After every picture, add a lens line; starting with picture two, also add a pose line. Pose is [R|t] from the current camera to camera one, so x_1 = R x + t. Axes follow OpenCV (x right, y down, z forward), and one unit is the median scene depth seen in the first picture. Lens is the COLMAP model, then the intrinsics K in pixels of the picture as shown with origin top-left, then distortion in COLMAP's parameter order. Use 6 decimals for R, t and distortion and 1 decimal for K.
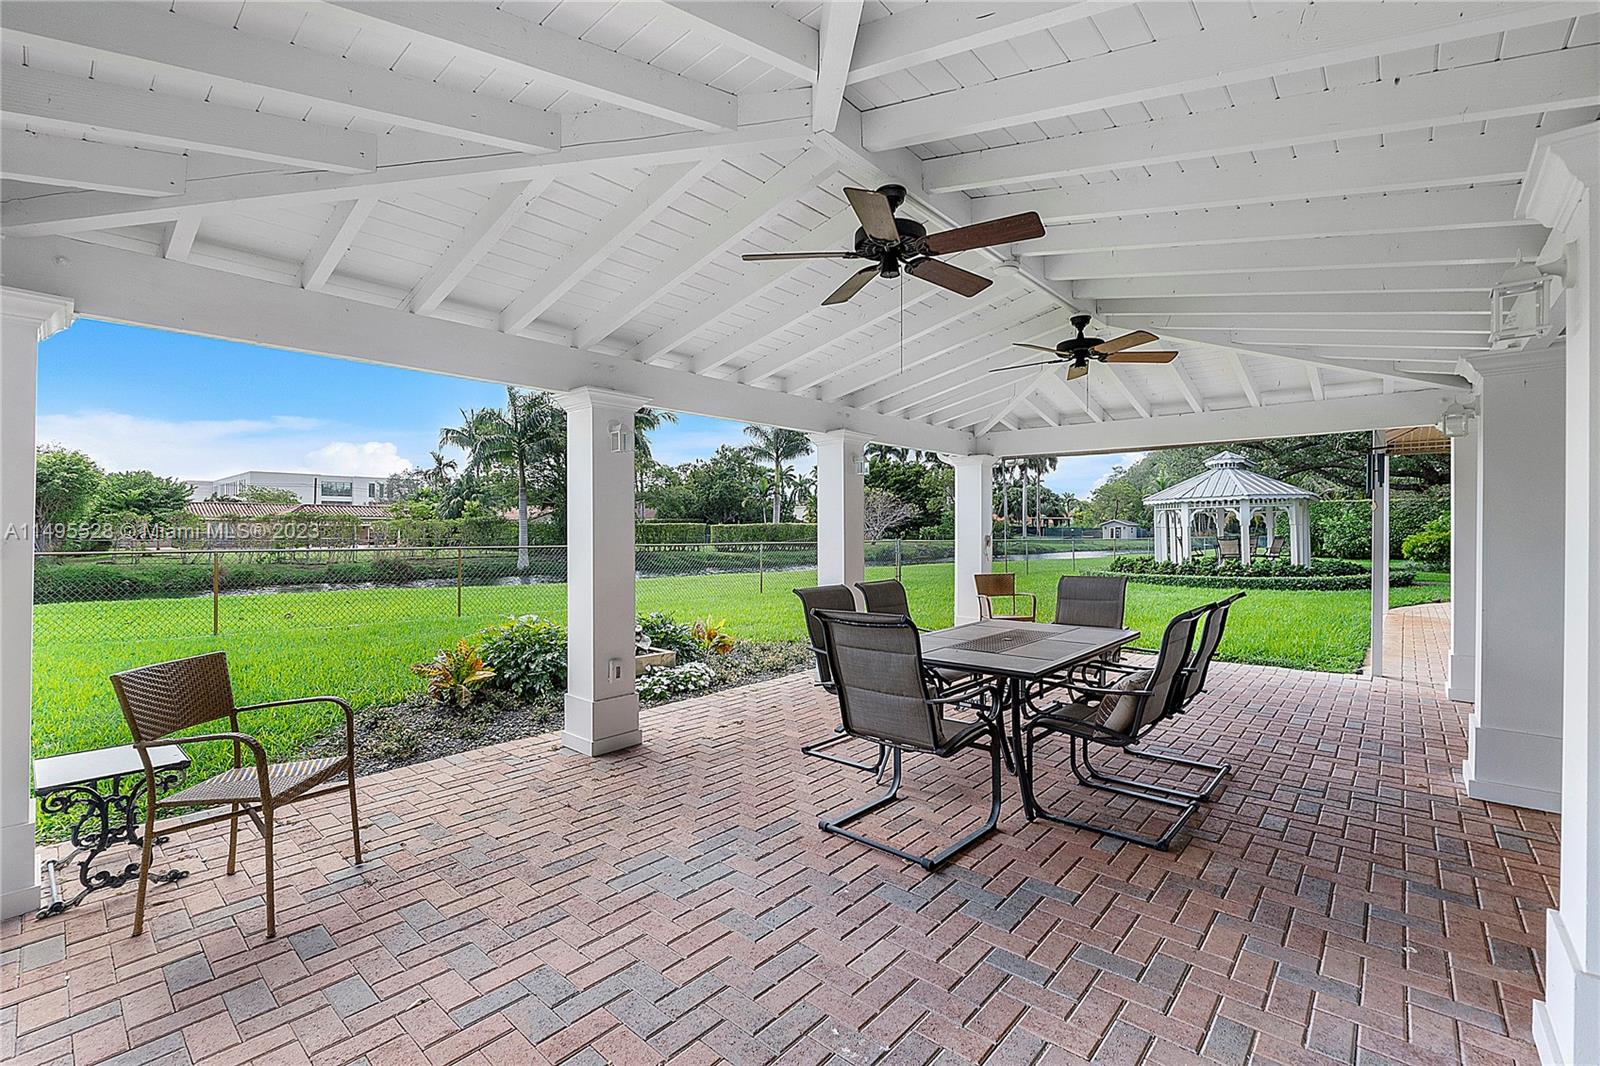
lens RADIAL K [[676.6, 0, 798.9], [0, 676.6, 533.7], [0, 0, 1]] dist [-0.007527, -0.000164]
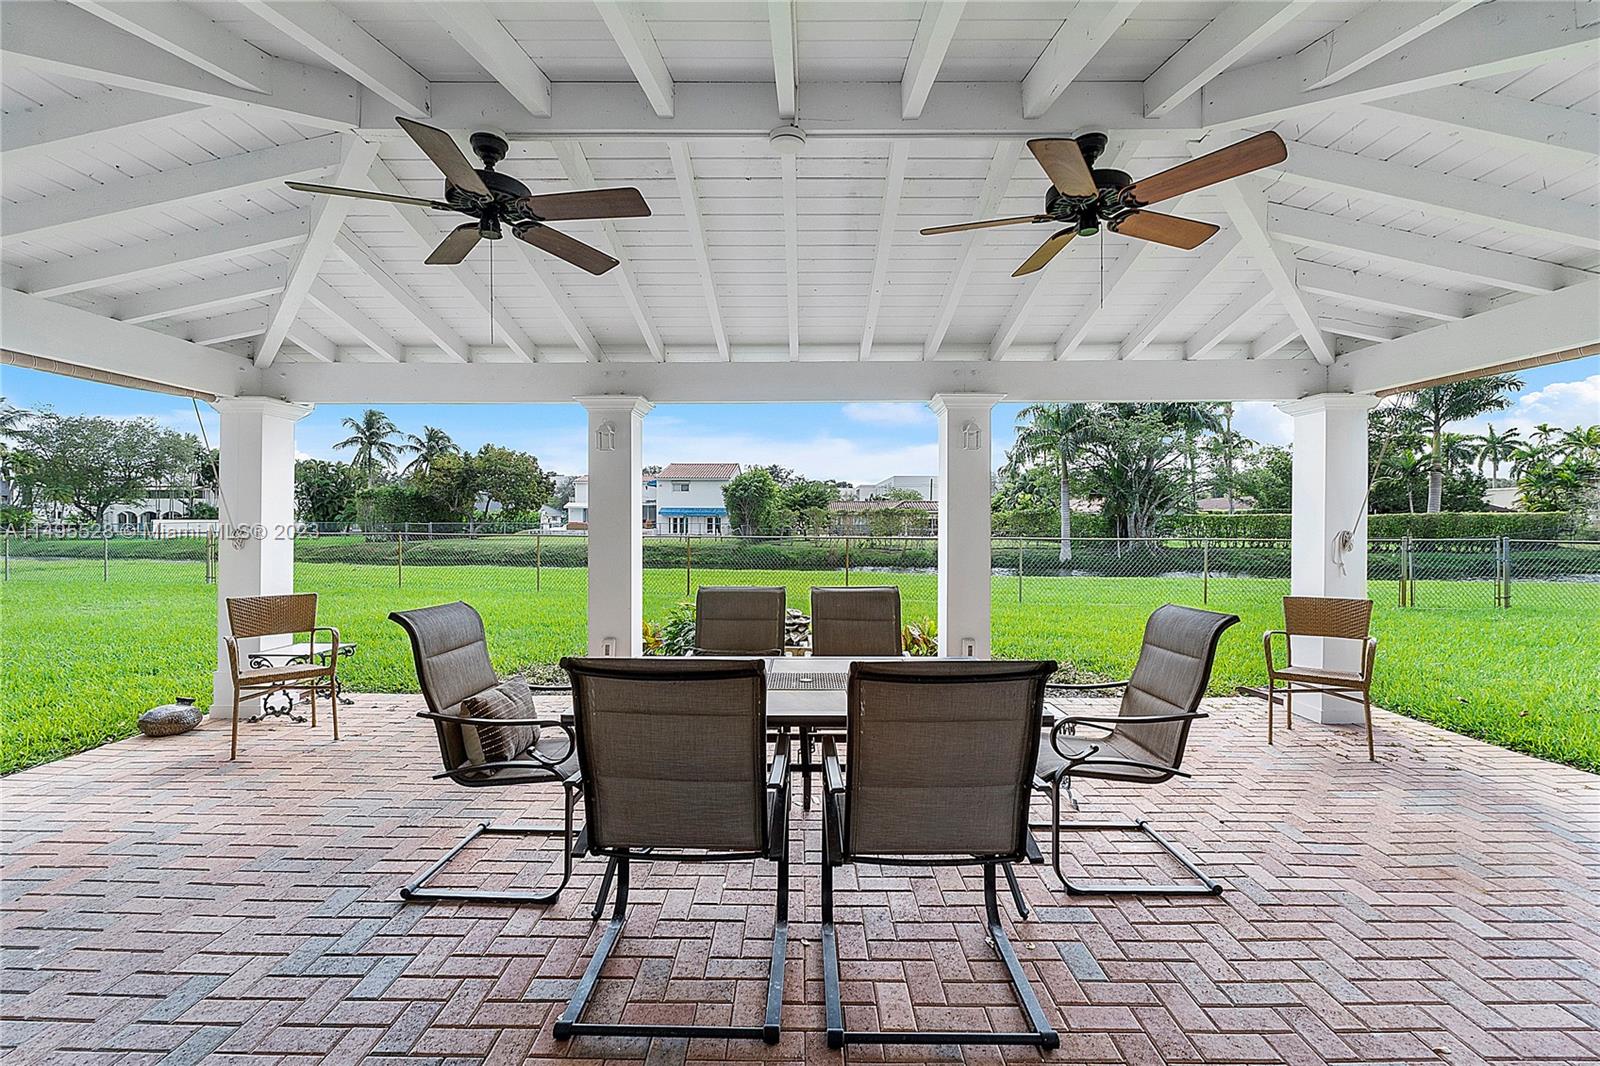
lens RADIAL K [[676.6, 0, 798.0], [0, 676.6, 529.1], [0, 0, 1]] dist [-0.007527, -0.000164]
pose [[0.661244, 0.008469, -0.750123, 0.085206], [-0.004868, 0.999964, 0.006999, -0.000251], [0.750155, -0.000977, 0.661261, 0.056154]]
